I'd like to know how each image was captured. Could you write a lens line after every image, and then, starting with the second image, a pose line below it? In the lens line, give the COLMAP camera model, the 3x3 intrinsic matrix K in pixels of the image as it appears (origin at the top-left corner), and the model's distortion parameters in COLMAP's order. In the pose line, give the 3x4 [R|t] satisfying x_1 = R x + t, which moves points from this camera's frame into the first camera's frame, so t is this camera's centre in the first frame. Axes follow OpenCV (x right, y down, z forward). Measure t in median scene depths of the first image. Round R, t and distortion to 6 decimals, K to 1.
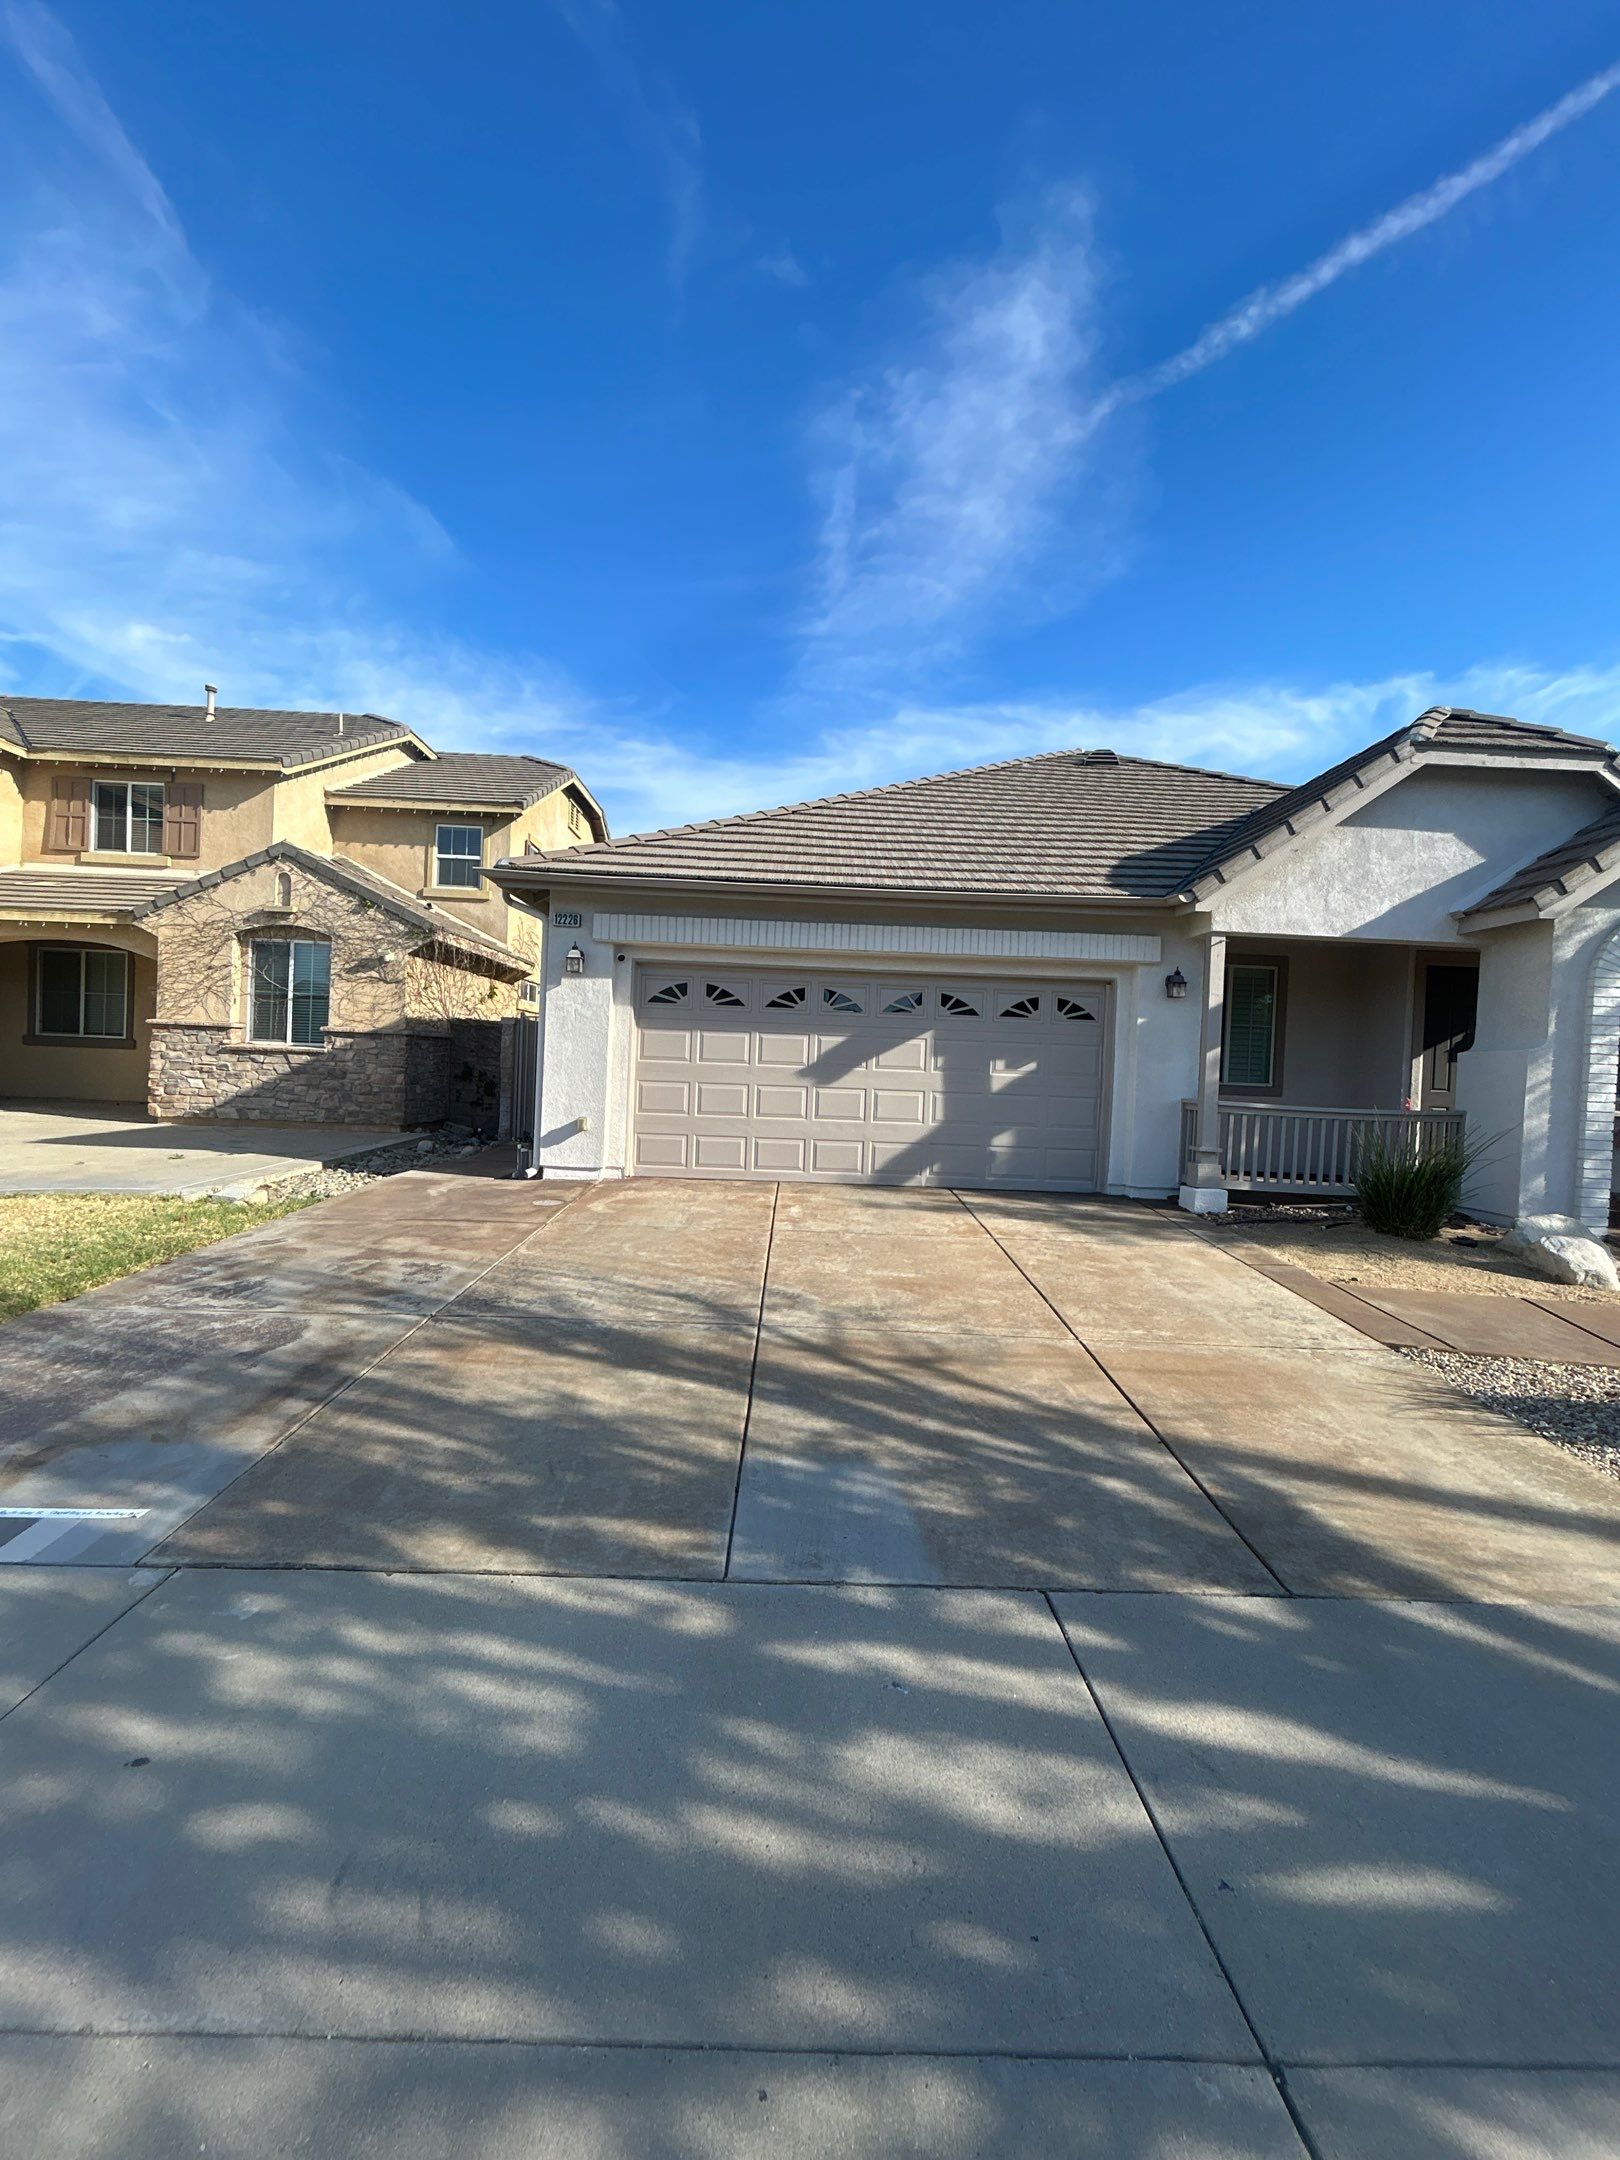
lens RADIAL K [[875.5, 0, 826.4], [0, 875.5, 1073.1], [0, 0, 1]] dist [-0.002553, 0.004849]
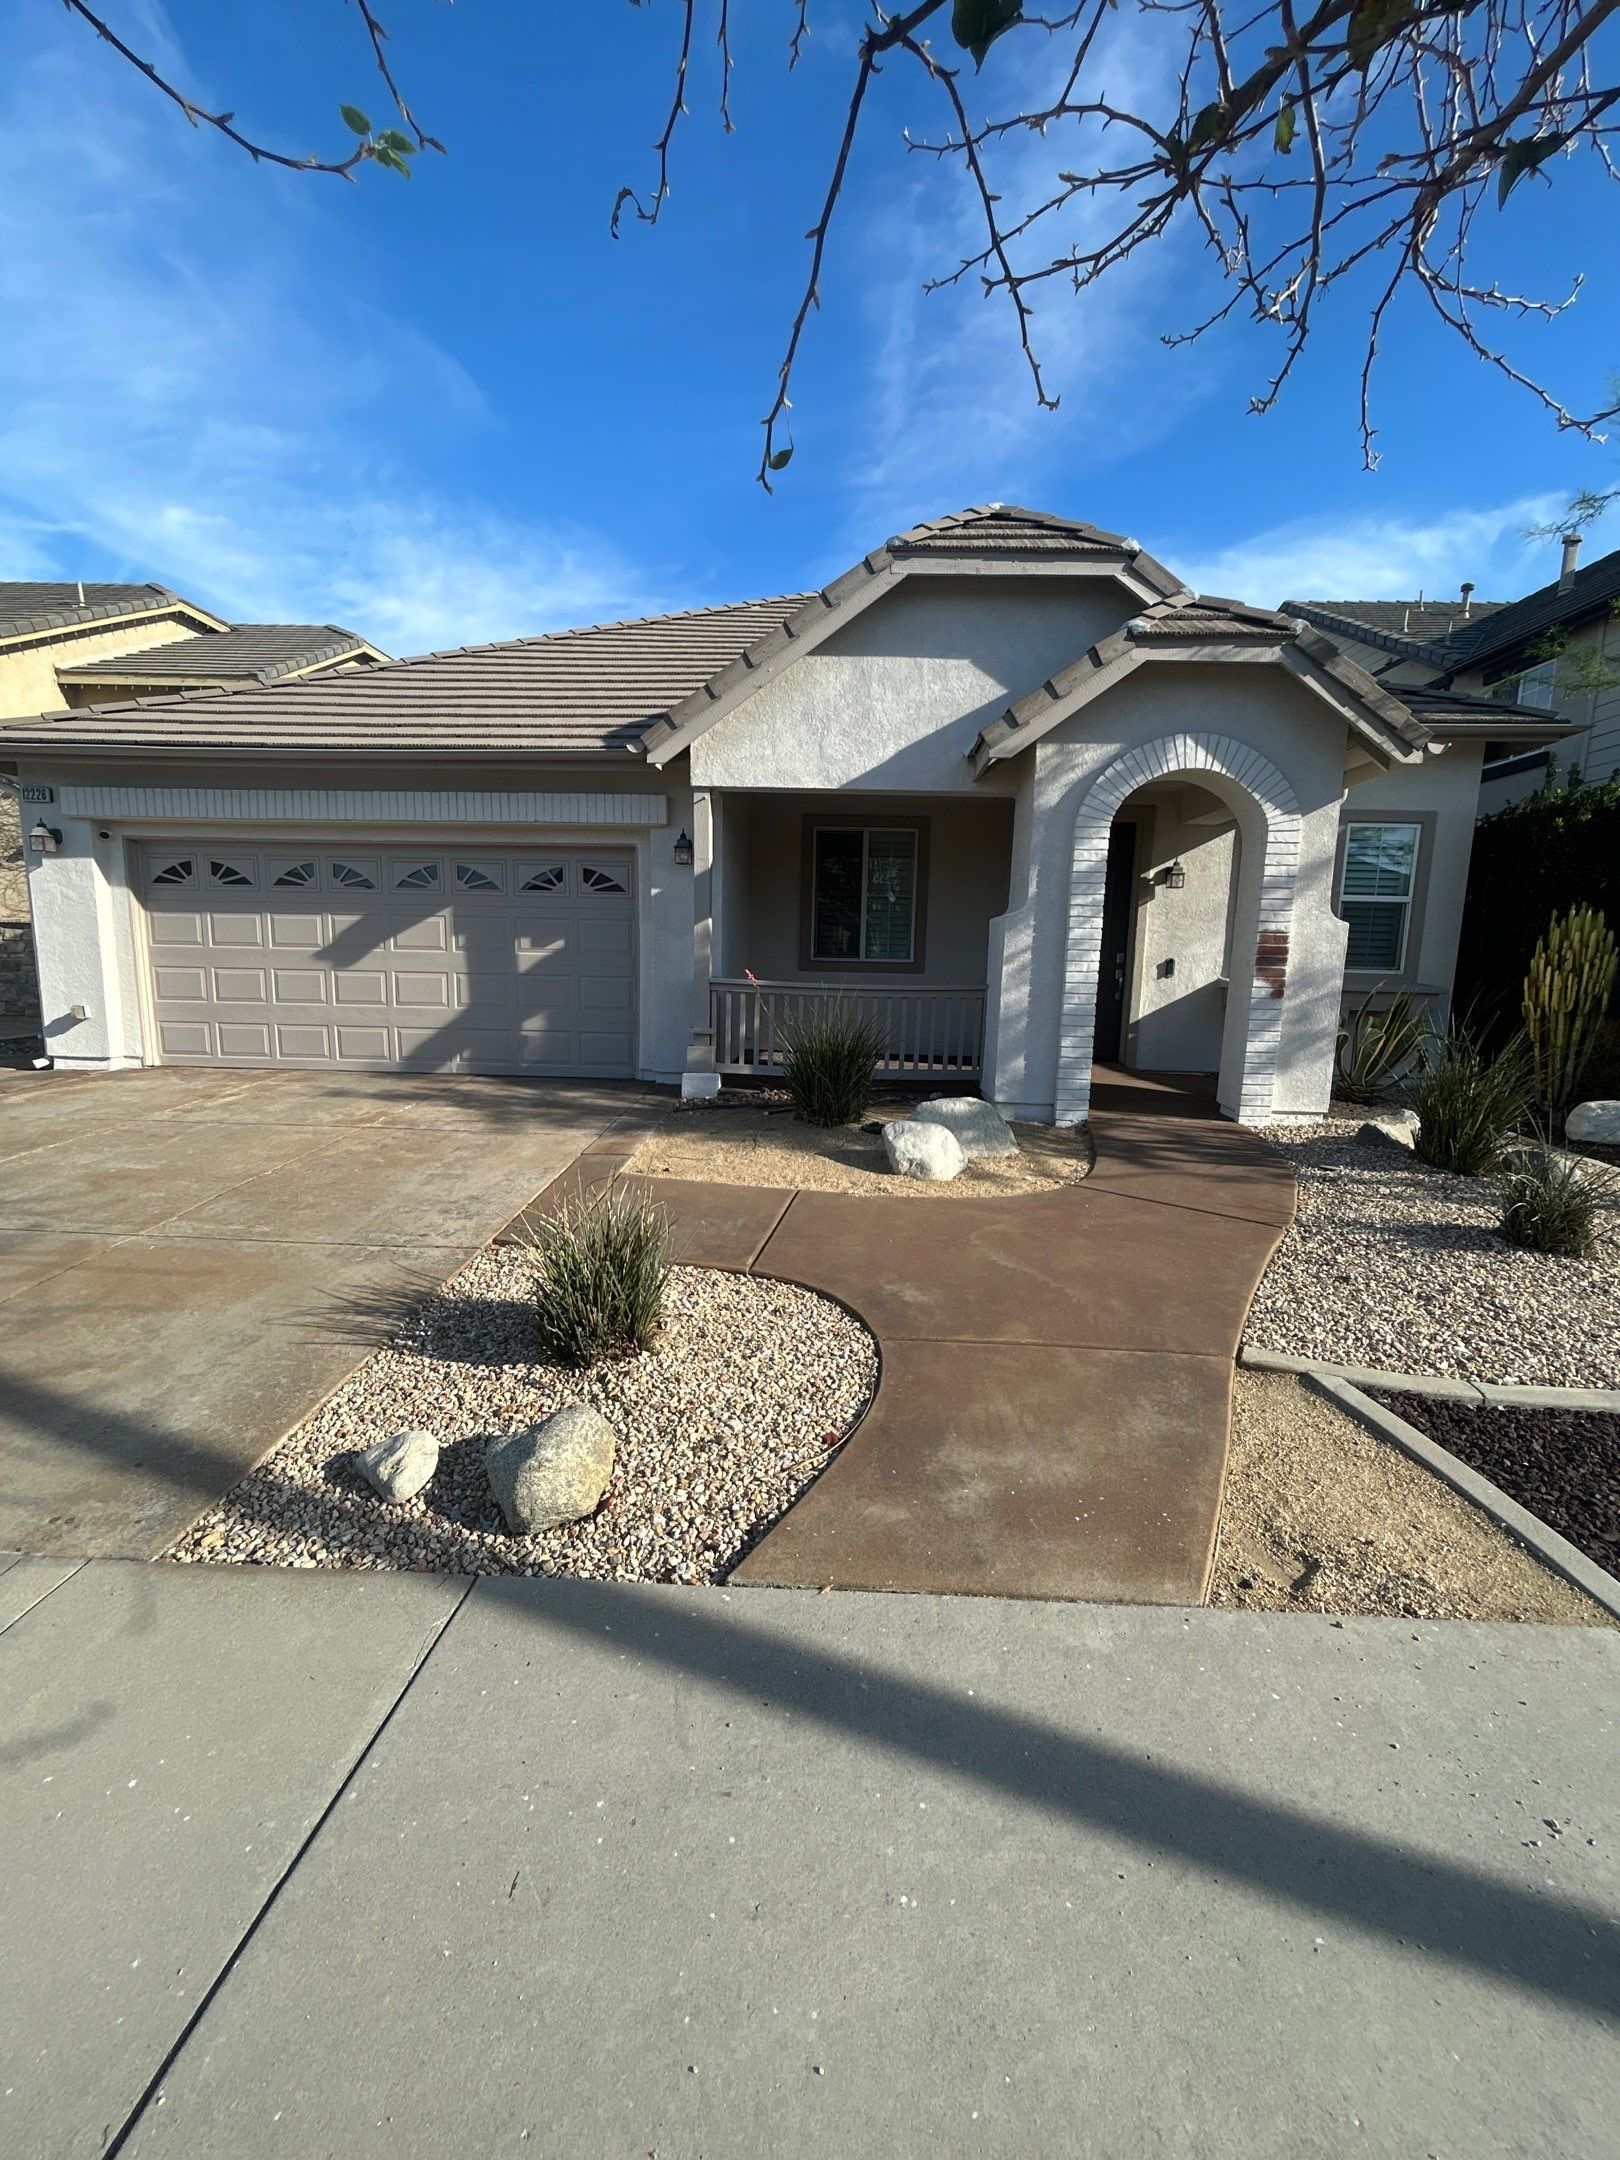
lens RADIAL K [[875.5, 0, 826.4], [0, 875.5, 1073.1], [0, 0, 1]] dist [-0.002553, 0.004849]
pose [[0.997975, -0.009665, -0.062867, 0.597851], [0.017659, 0.991632, 0.127882, 0.015029], [0.061105, -0.128733, 0.989795, 0.085172]]
